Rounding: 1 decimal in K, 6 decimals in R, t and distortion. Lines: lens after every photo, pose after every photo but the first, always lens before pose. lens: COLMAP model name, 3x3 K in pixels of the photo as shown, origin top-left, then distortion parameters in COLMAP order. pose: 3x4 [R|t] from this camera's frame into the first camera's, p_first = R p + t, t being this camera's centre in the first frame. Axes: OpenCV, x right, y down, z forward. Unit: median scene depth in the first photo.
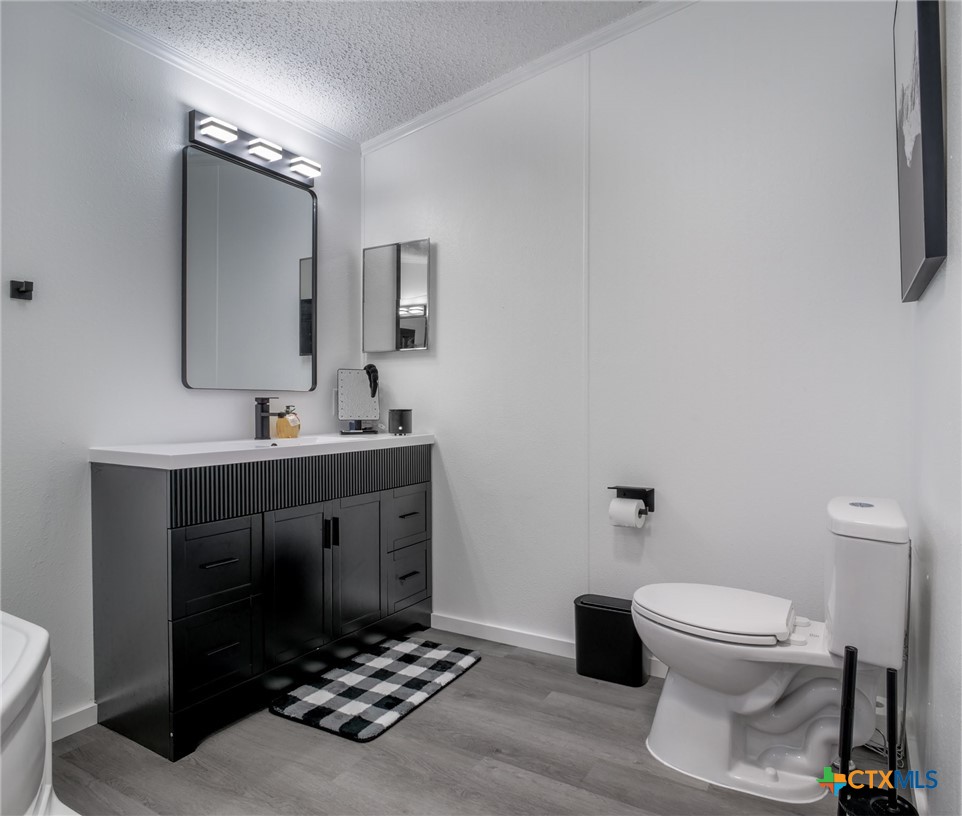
lens RADIAL K [[598.6, 0, 481.0], [0, 598.6, 408.0], [0, 0, 1]] dist [-0.005058, -0.000273]
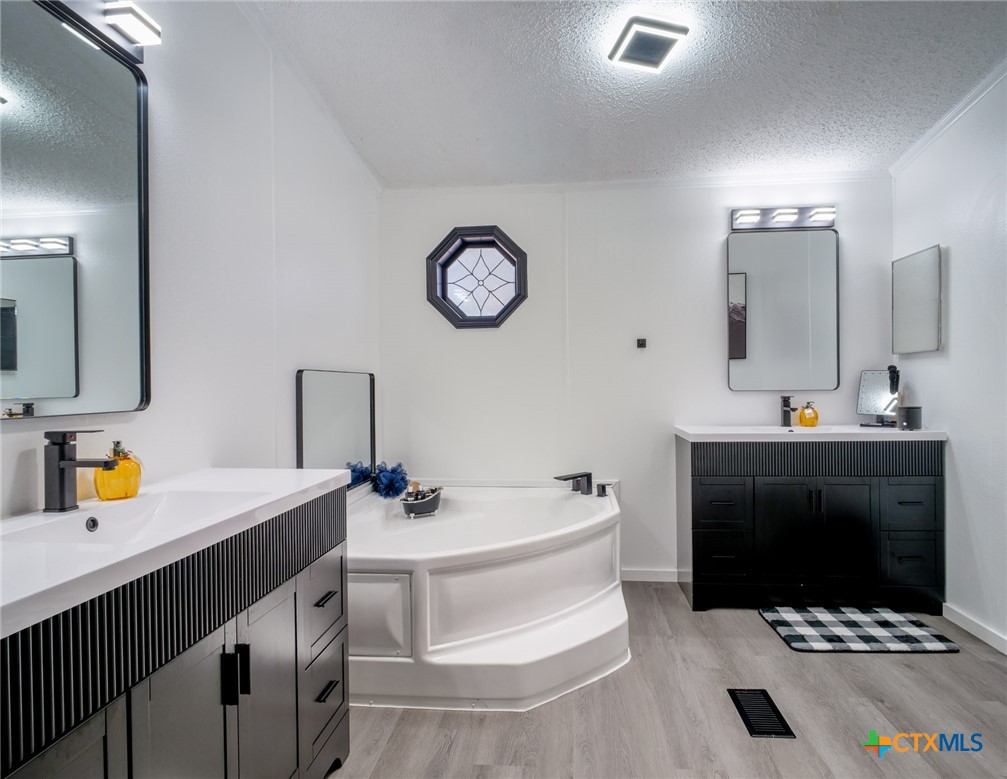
lens RADIAL K [[533.7, 0, 503.5], [0, 533.7, 389.5], [0, 0, 1]] dist [0.002500, 0.000829]
pose [[0.390039, -0.002690, -0.920794, 0.542153], [0.009275, 0.999956, 0.001008, -0.042429], [0.920752, -0.008933, 0.390047, -0.079721]]
